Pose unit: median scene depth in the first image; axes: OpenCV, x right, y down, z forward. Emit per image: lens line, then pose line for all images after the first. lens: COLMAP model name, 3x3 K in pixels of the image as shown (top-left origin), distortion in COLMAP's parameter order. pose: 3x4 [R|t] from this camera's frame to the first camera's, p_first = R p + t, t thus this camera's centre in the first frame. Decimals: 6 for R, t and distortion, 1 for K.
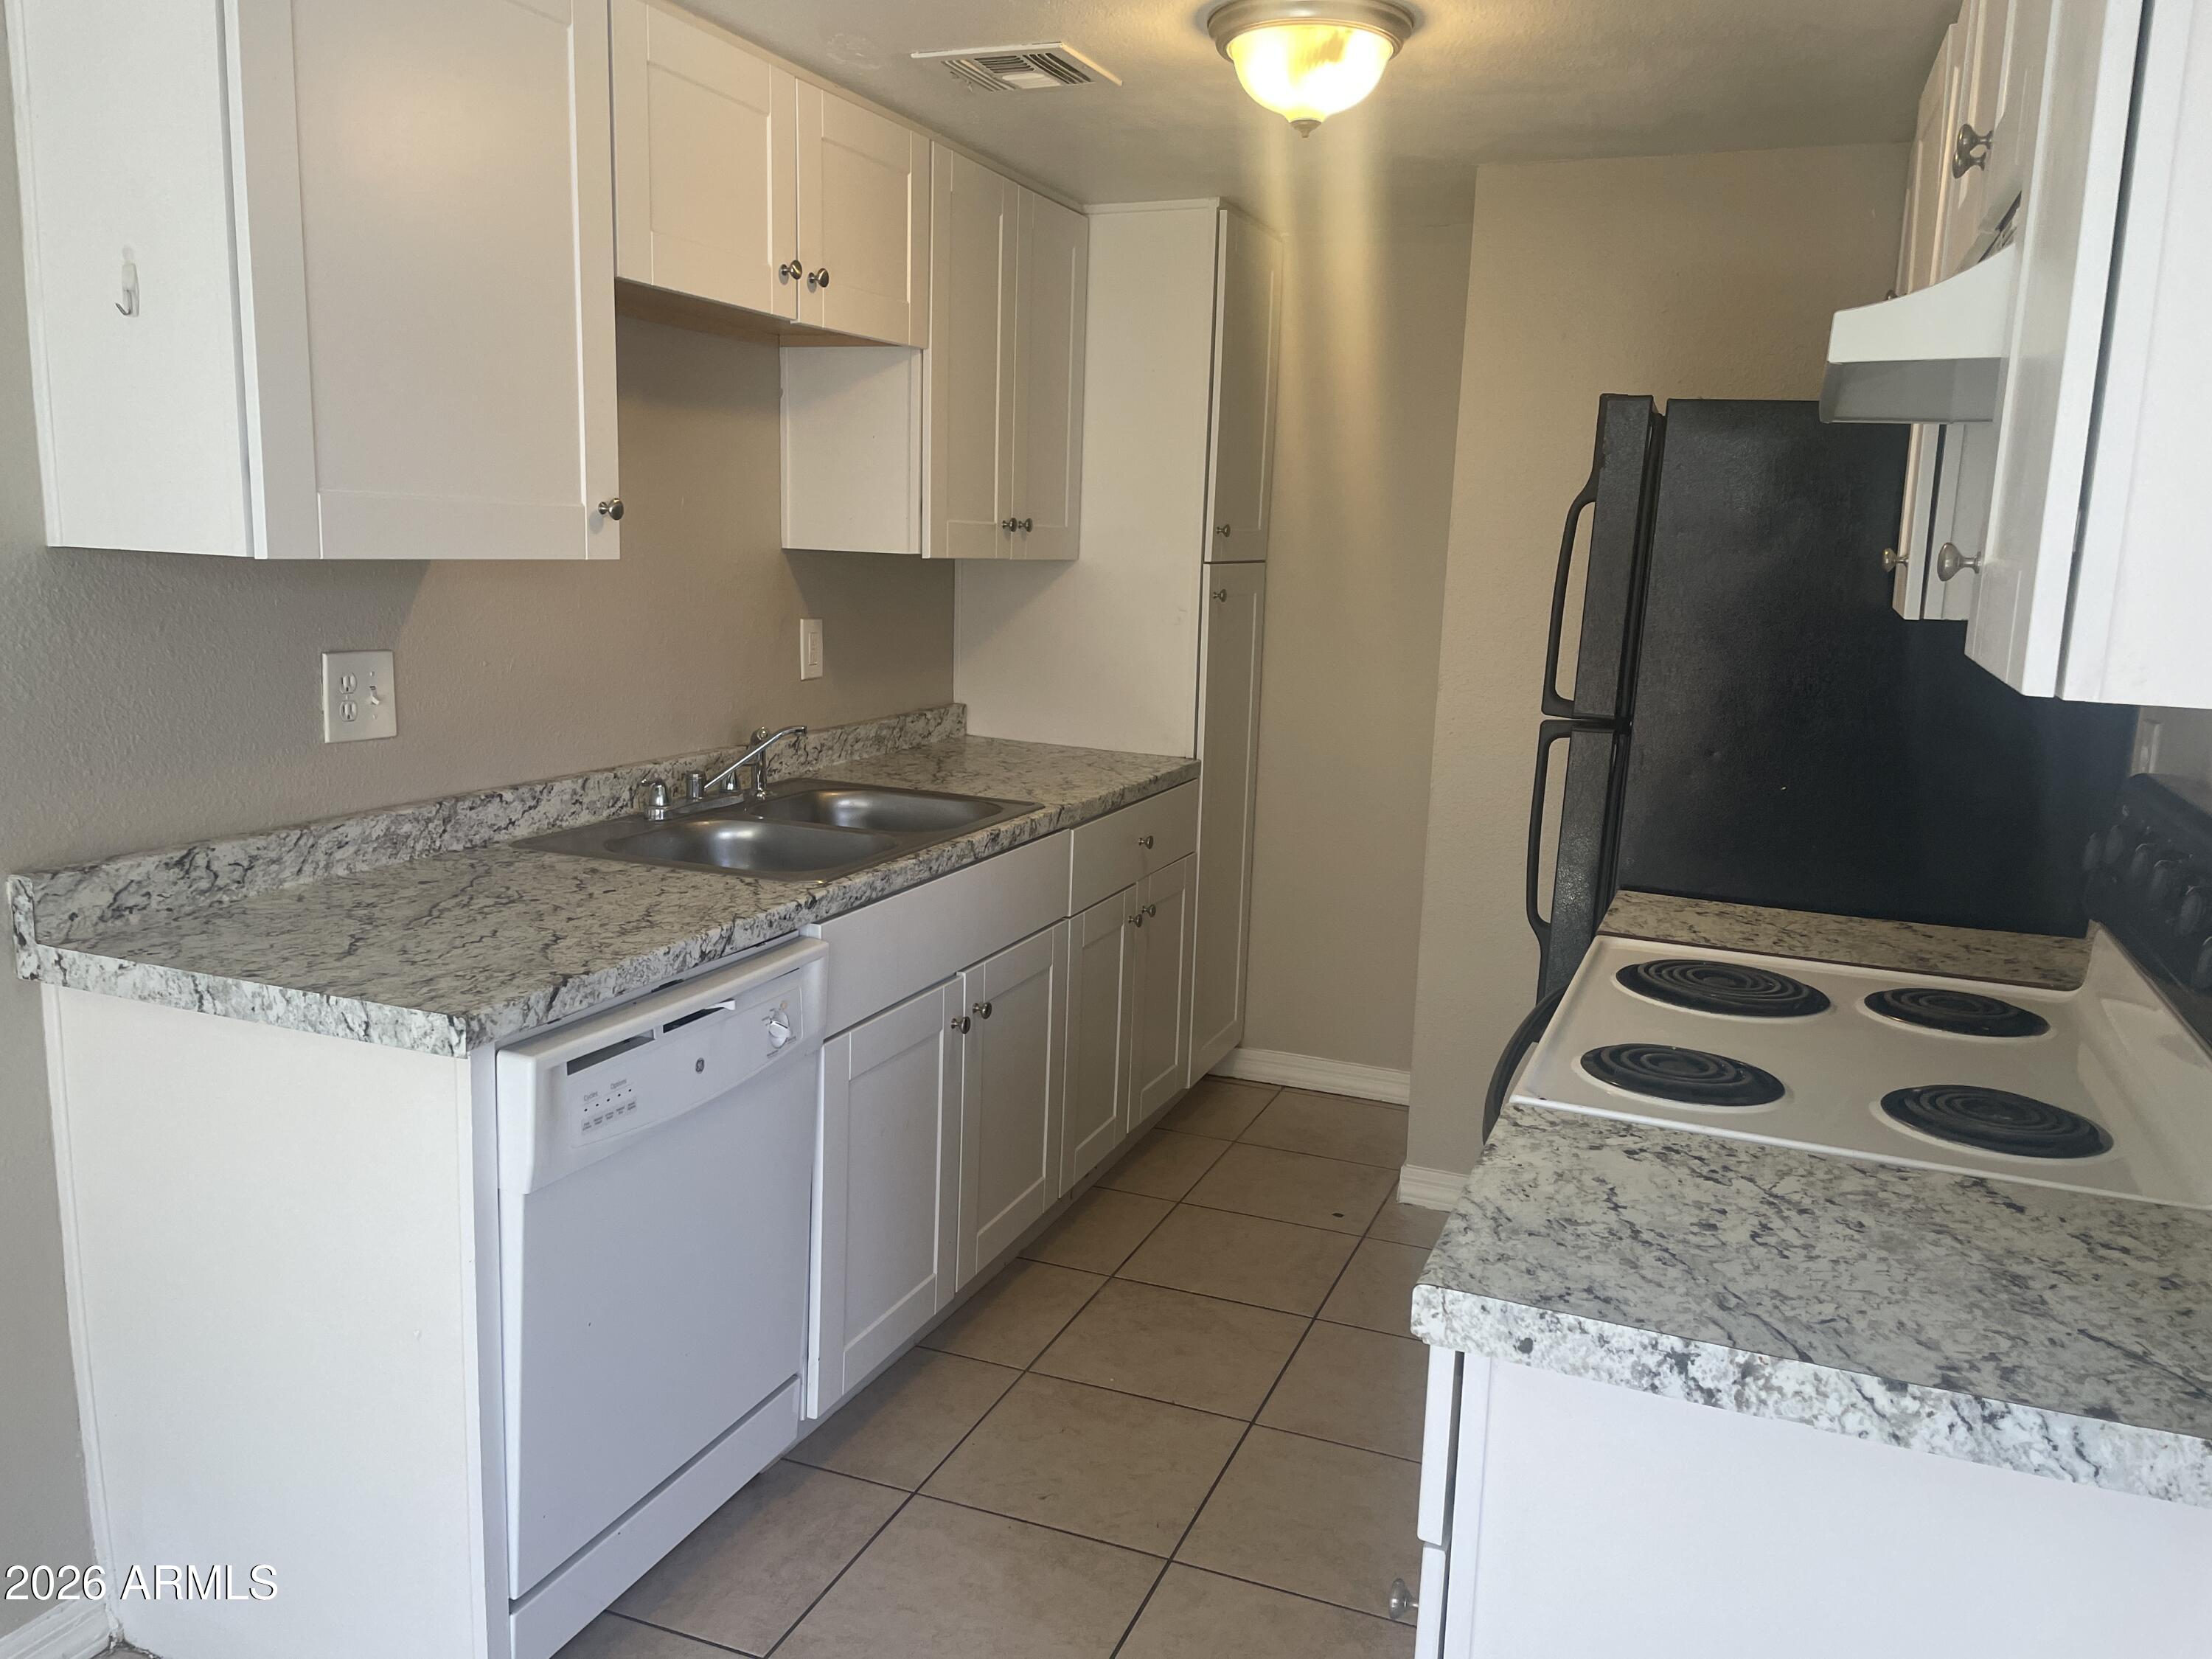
lens RADIAL K [[1674.5, 0, 1101.1], [0, 1674.5, 824.5], [0, 0, 1]] dist [0.071955, -0.081765]
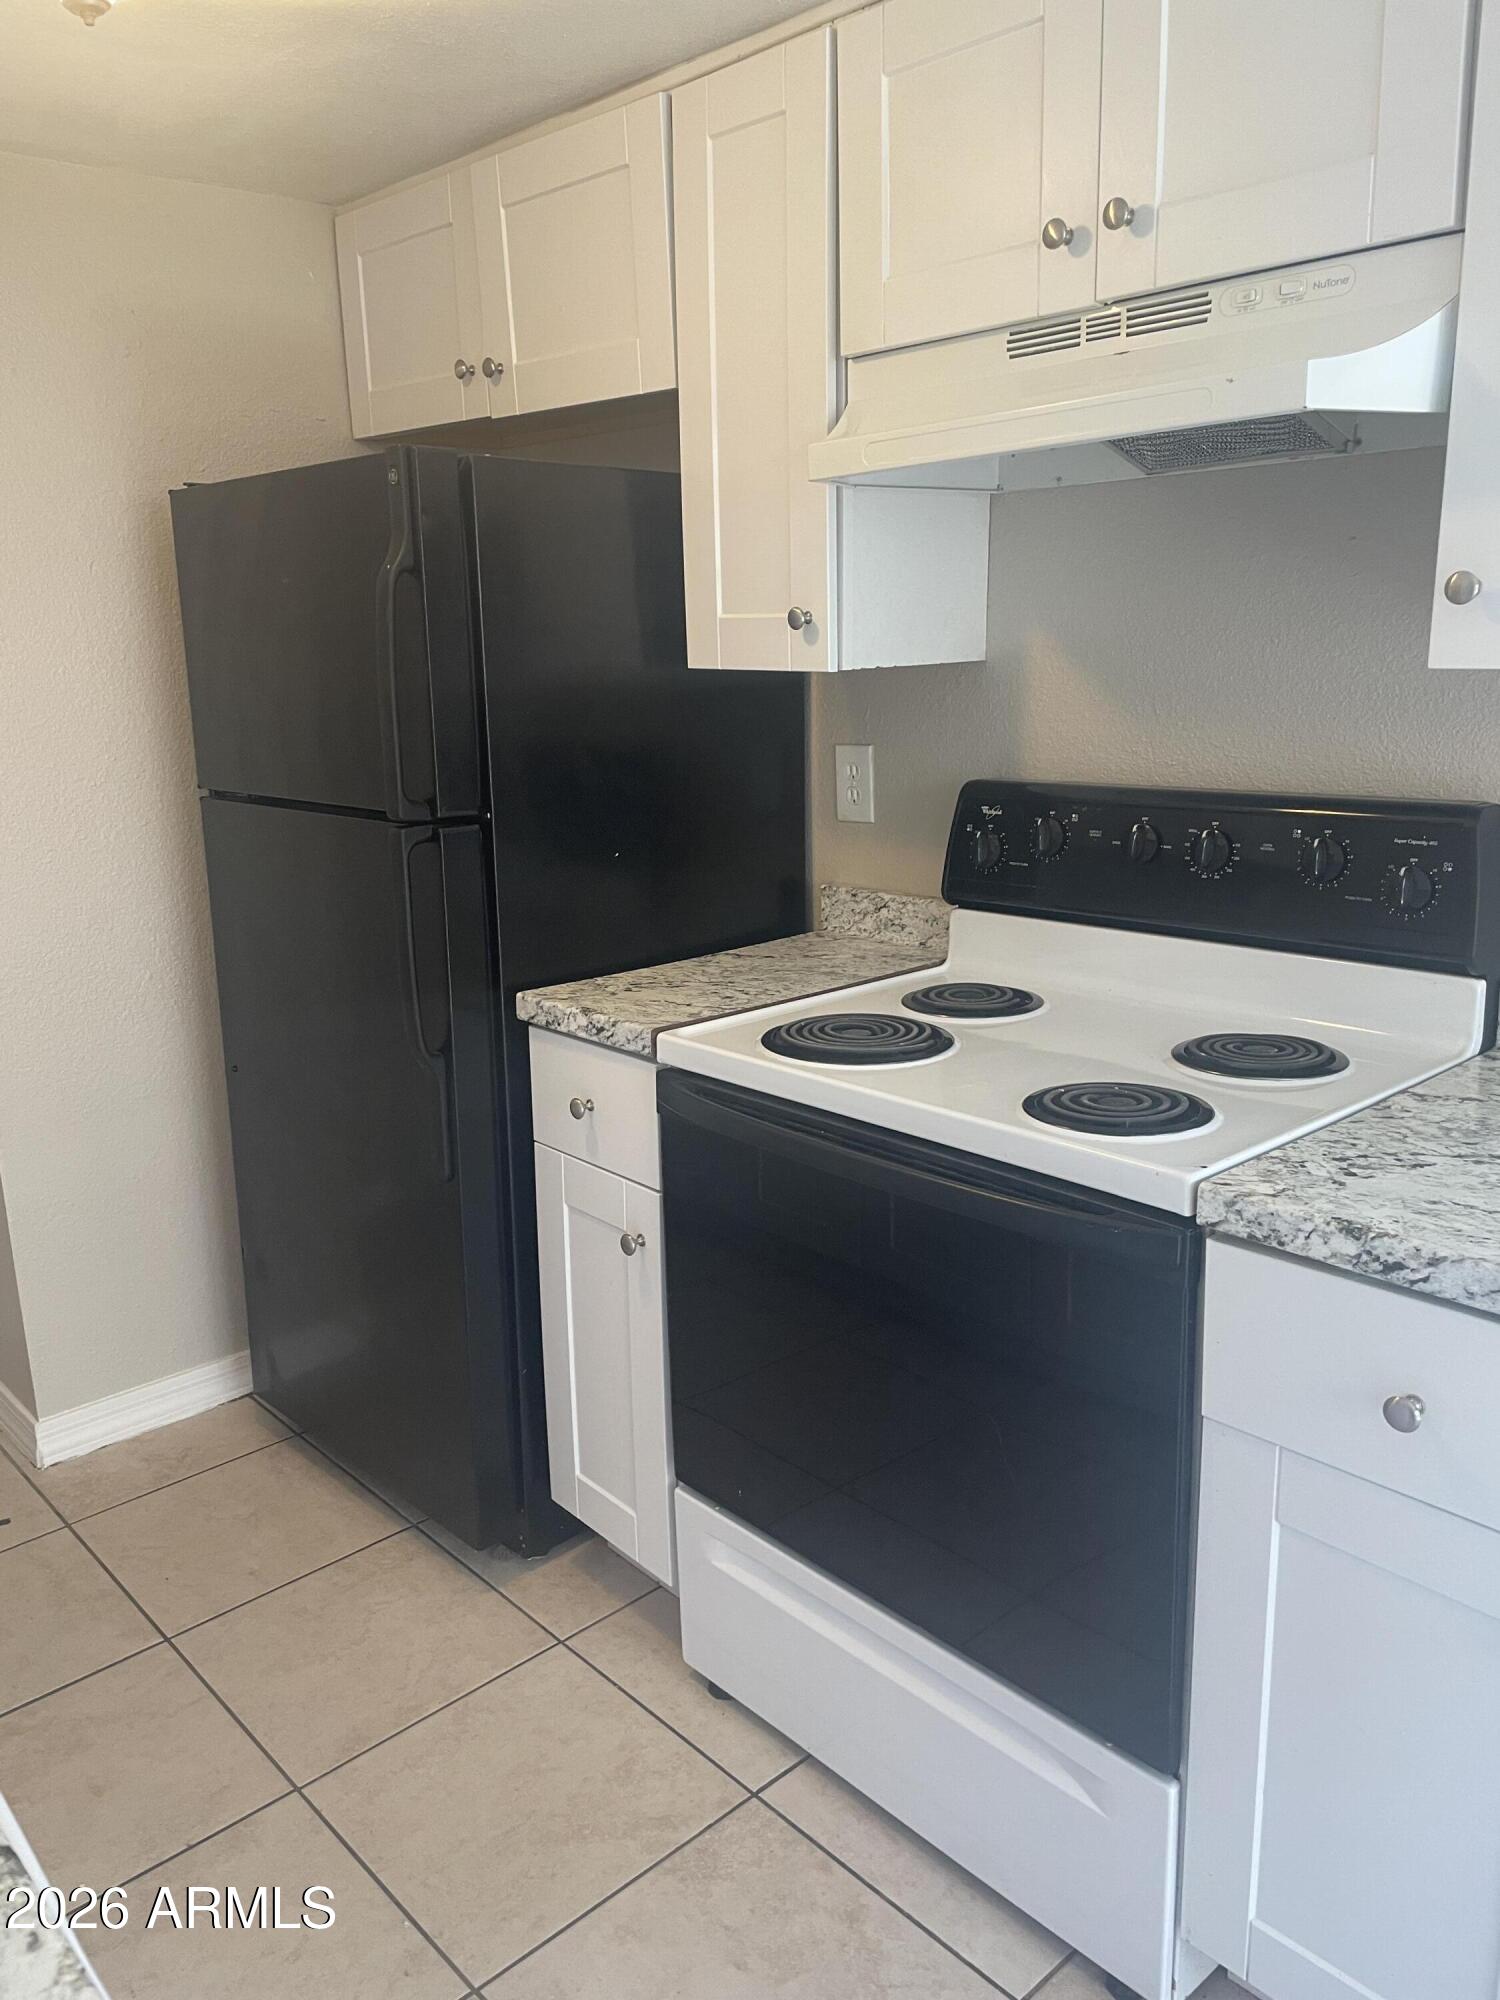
lens RADIAL K [[1514.0, 0, 708.9], [0, 1514.0, 991.0], [0, 0, 1]] dist [0.071955, -0.081765]
pose [[0.447806, -0.250736, 0.858255, -0.689979], [0.196887, 0.963967, 0.178891, -0.173027], [-0.872184, 0.088871, 0.481037, 0.937912]]
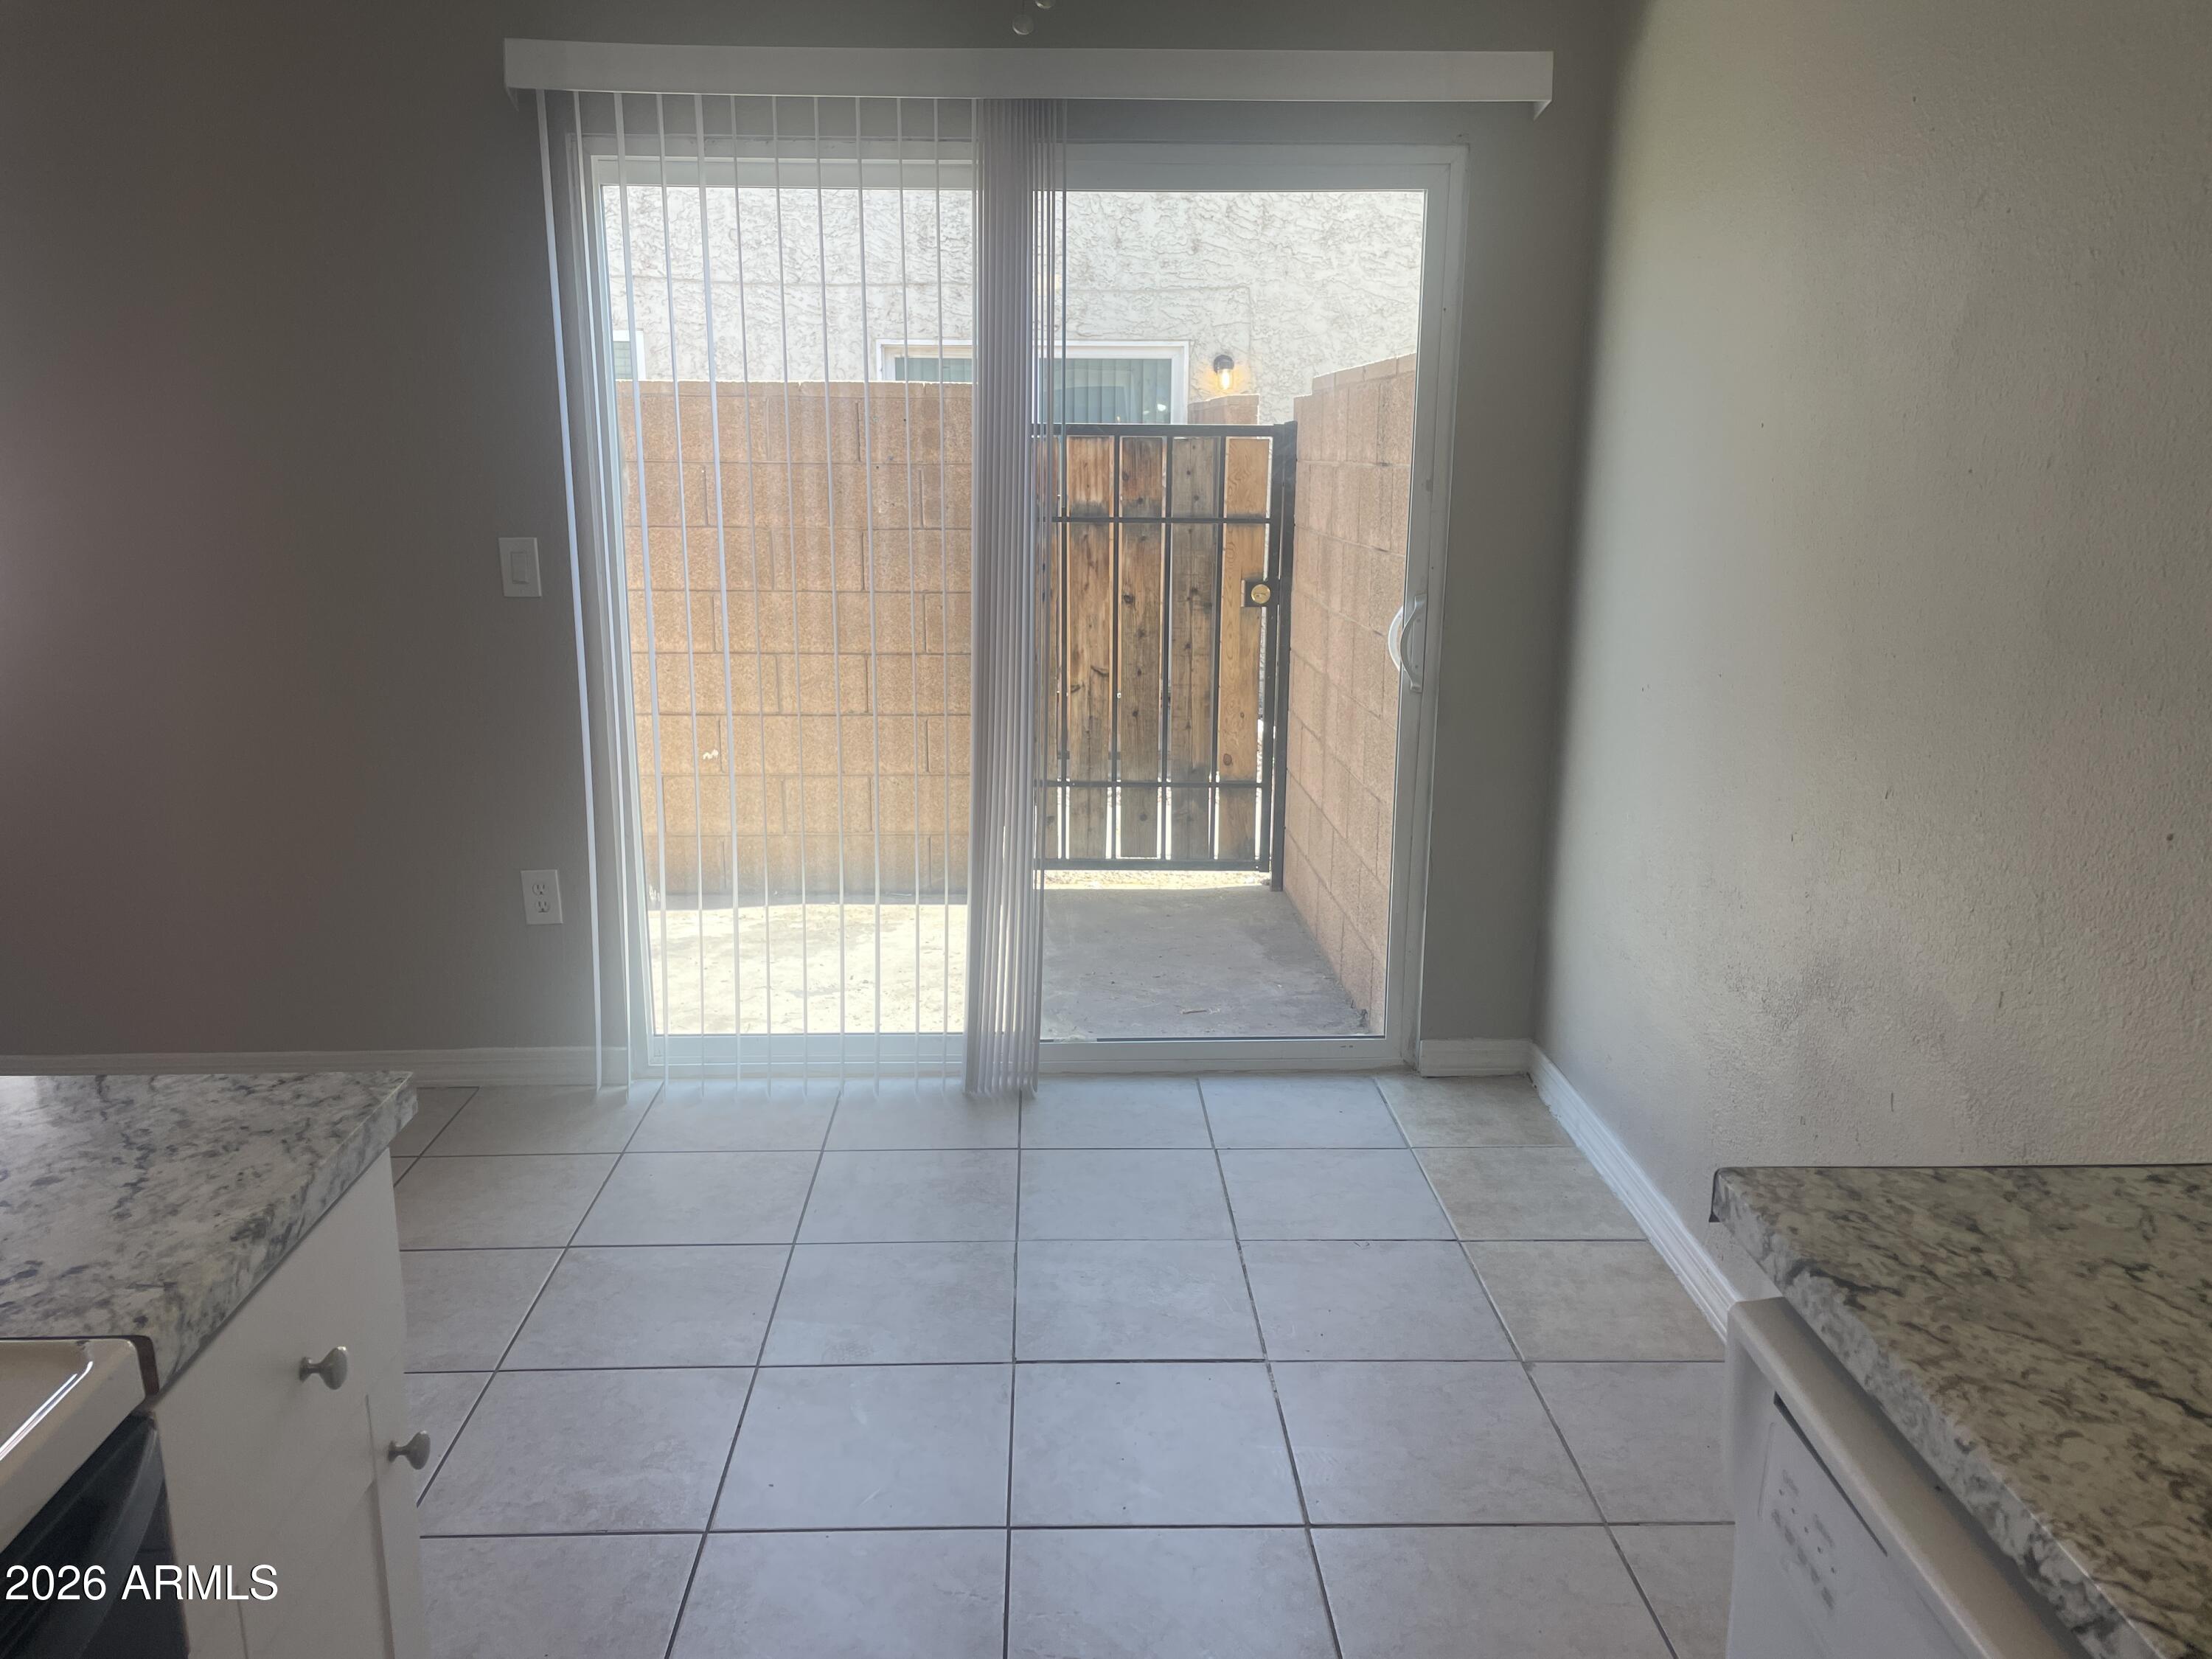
lens RADIAL K [[1674.5, 0, 1094.5], [0, 1674.5, 825.8], [0, 0, 1]] dist [0.071955, -0.081765]
pose [[-0.916623, 0.056022, -0.395807, 0.180532], [-0.101715, 0.924858, 0.366458, -0.325968], [0.386595, 0.376163, -0.842048, 1.844032]]
